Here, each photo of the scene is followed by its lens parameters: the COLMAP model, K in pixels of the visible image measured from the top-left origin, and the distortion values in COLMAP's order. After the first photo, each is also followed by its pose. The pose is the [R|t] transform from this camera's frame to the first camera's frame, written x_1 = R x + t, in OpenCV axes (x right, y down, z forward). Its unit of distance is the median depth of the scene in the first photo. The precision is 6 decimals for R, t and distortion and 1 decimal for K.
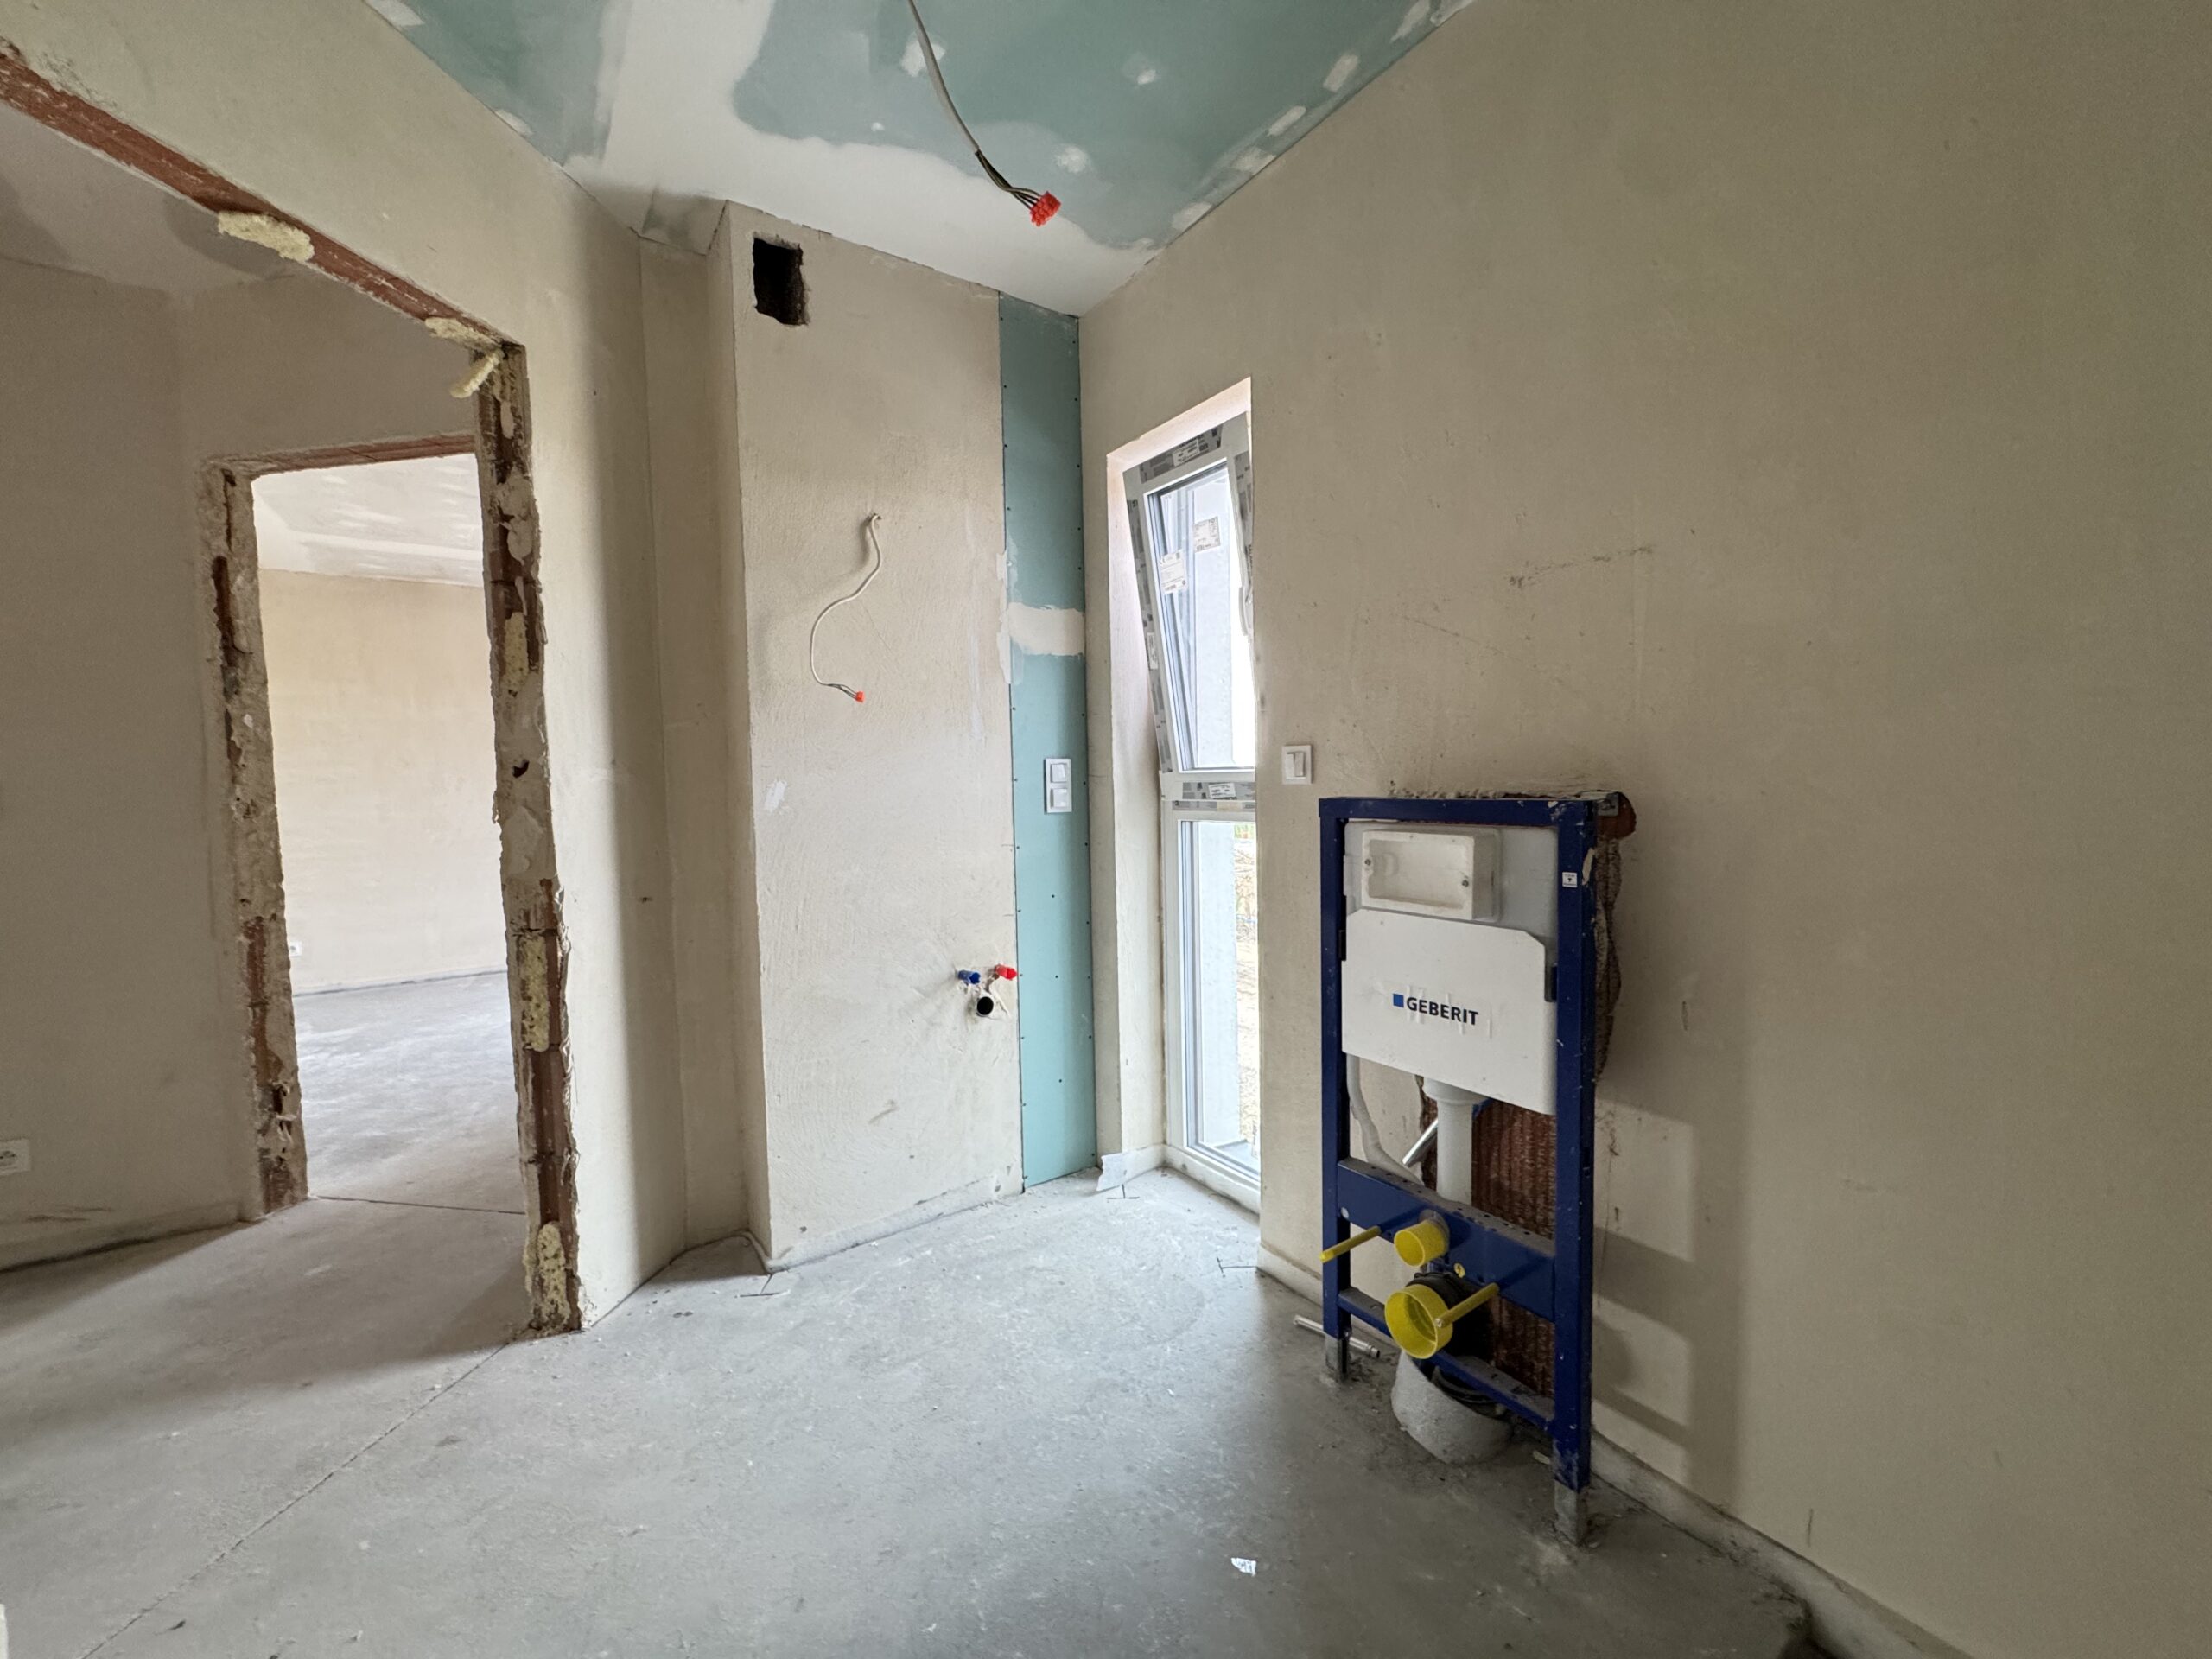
lens RADIAL K [[884.7, 0, 1106.4], [0, 884.7, 822.3], [0, 0, 1]] dist [-0.005066, 0.000158]
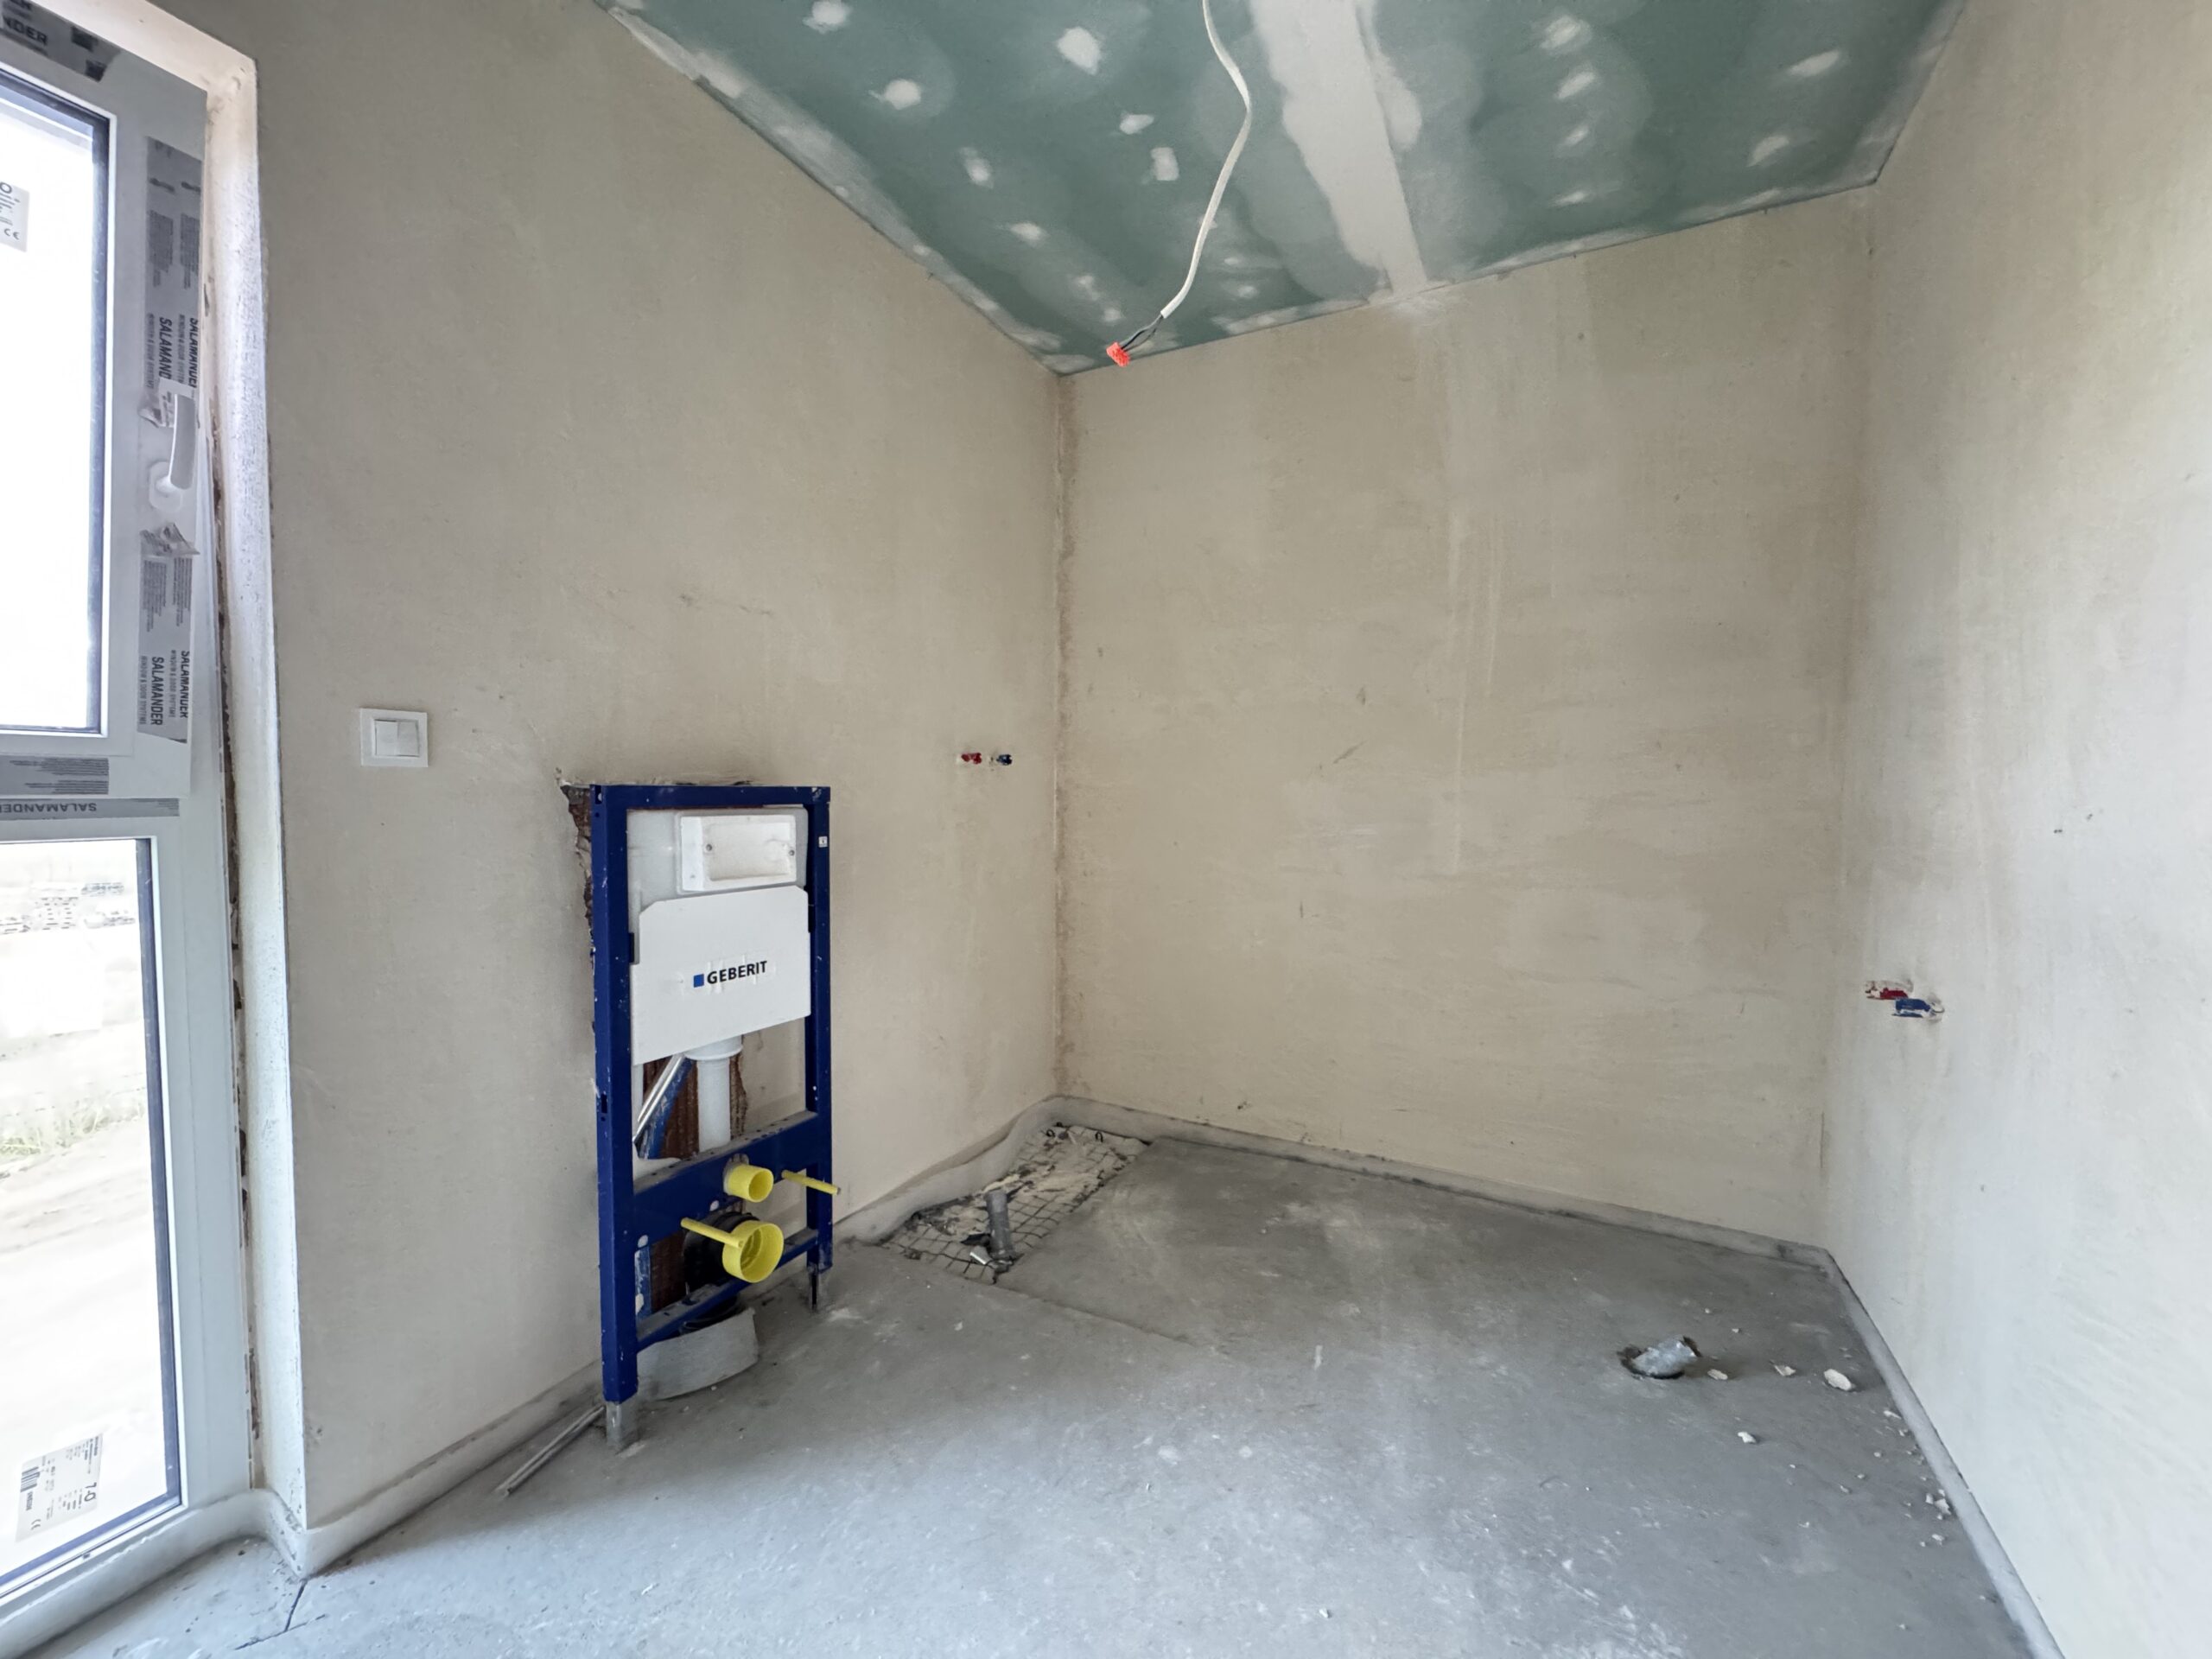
lens RADIAL K [[884.7, 0, 1102.3], [0, 884.7, 829.8], [0, 0, 1]] dist [-0.005066, 0.000158]
pose [[-0.461646, -0.023056, 0.886765, -0.794237], [0.046915, 0.997628, 0.050363, -0.005055], [-0.885823, 0.064852, -0.459469, 1.034658]]
